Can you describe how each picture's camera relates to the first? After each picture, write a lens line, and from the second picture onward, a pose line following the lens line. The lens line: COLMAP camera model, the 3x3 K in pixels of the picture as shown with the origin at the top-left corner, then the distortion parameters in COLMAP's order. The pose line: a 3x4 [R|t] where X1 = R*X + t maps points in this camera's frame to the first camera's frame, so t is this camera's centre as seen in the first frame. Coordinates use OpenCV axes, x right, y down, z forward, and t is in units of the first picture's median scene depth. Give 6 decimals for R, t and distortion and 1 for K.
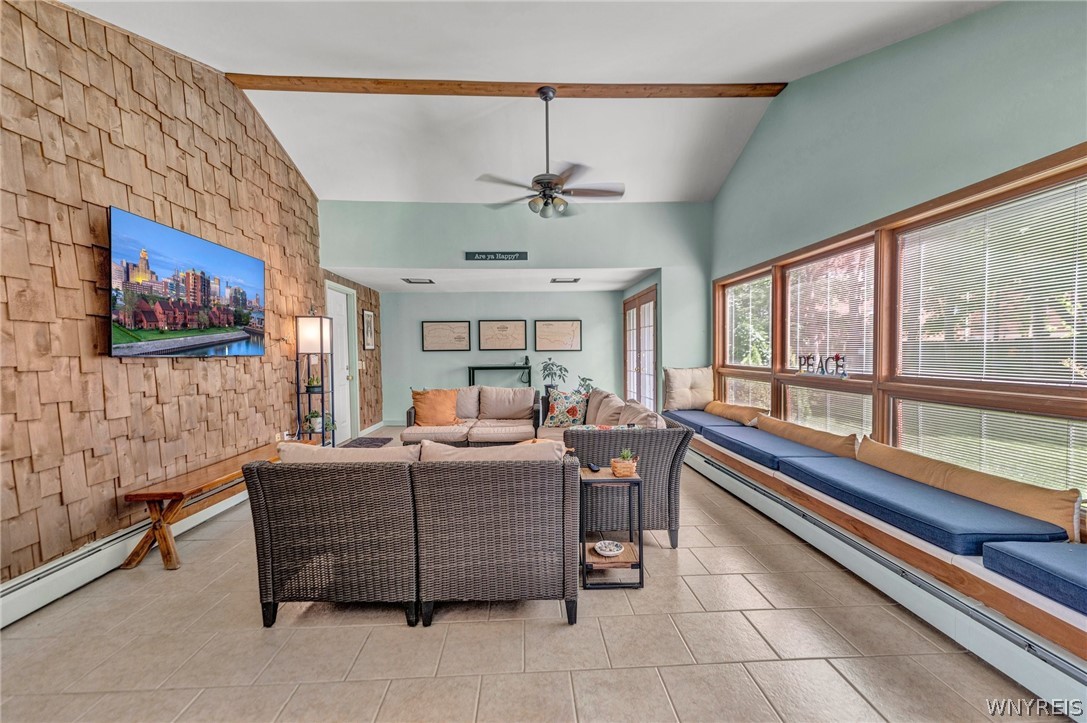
lens RADIAL K [[438.2, 0, 546.6], [0, 438.2, 366.8], [0, 0, 1]] dist [0.007580, -0.003119]
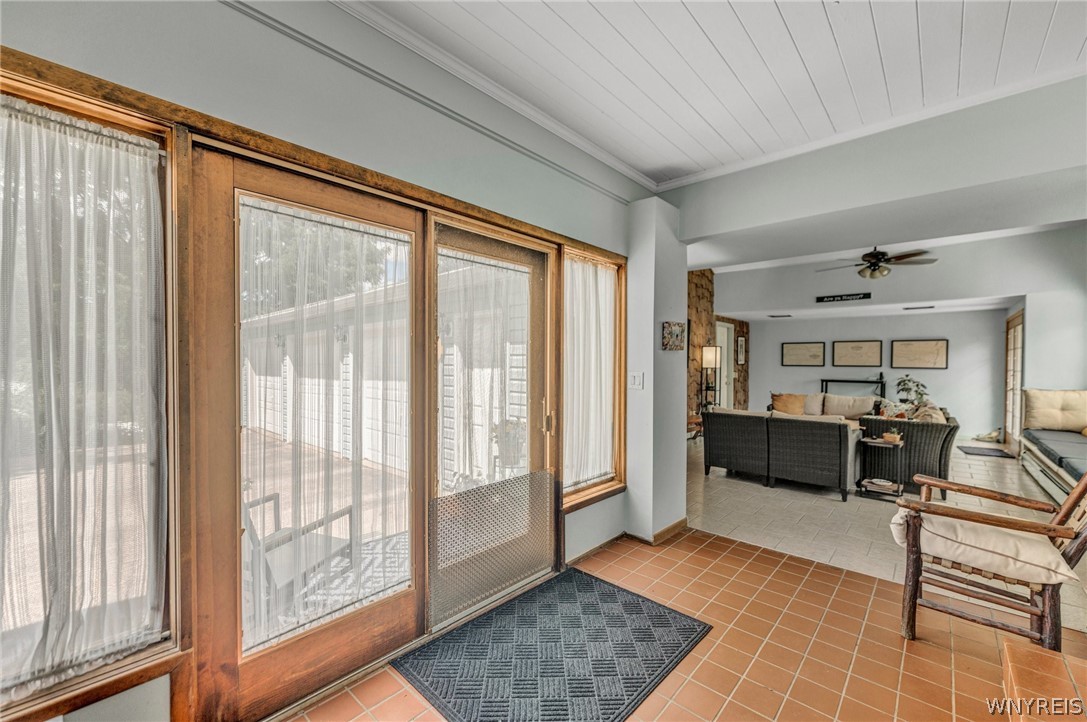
lens RADIAL K [[438.2, 0, 546.6], [0, 438.2, 366.3], [0, 0, 1]] dist [0.007580, -0.003119]
pose [[0.710559, 0.023410, -0.703248, 0.187680], [-0.036642, 0.999321, -0.003757, -0.004812], [0.702683, 0.028438, 0.710935, -0.571553]]
